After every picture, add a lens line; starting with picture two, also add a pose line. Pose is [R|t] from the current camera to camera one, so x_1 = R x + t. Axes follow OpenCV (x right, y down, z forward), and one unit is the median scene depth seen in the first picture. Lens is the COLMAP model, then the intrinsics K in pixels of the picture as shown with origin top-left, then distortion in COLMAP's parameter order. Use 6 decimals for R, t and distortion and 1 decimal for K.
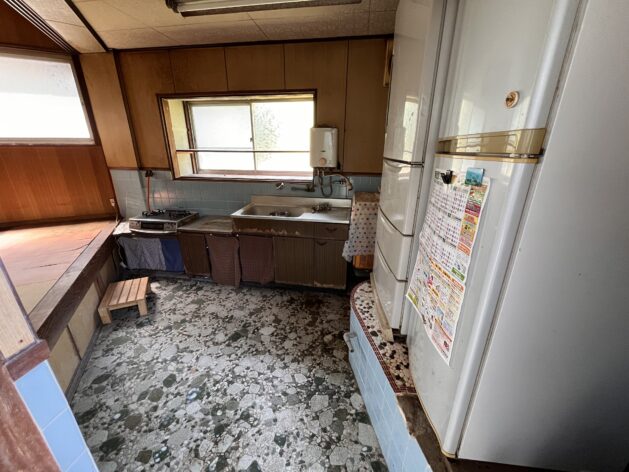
lens RADIAL K [[255.3, 0, 314.9], [0, 255.3, 235.6], [0, 0, 1]] dist [-0.002173, -0.000018]
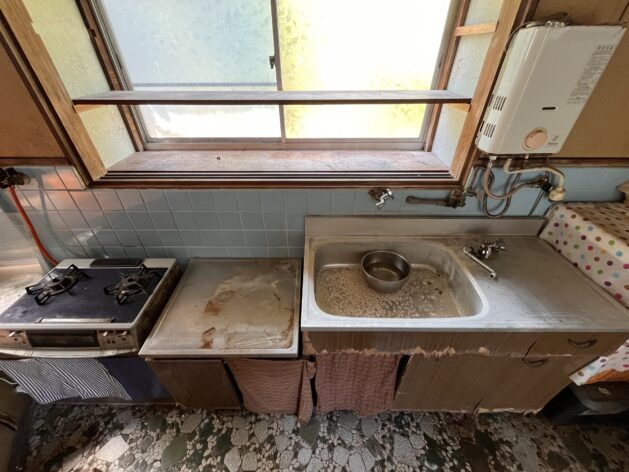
lens RADIAL K [[255.3, 0, 314.4], [0, 255.3, 236.7], [0, 0, 1]] dist [-0.002173, -0.000018]
pose [[0.987070, -0.099986, 0.125284, -0.274979], [0.060978, 0.957065, 0.283386, -0.233501], [-0.148240, -0.272082, 0.950787, 0.563238]]
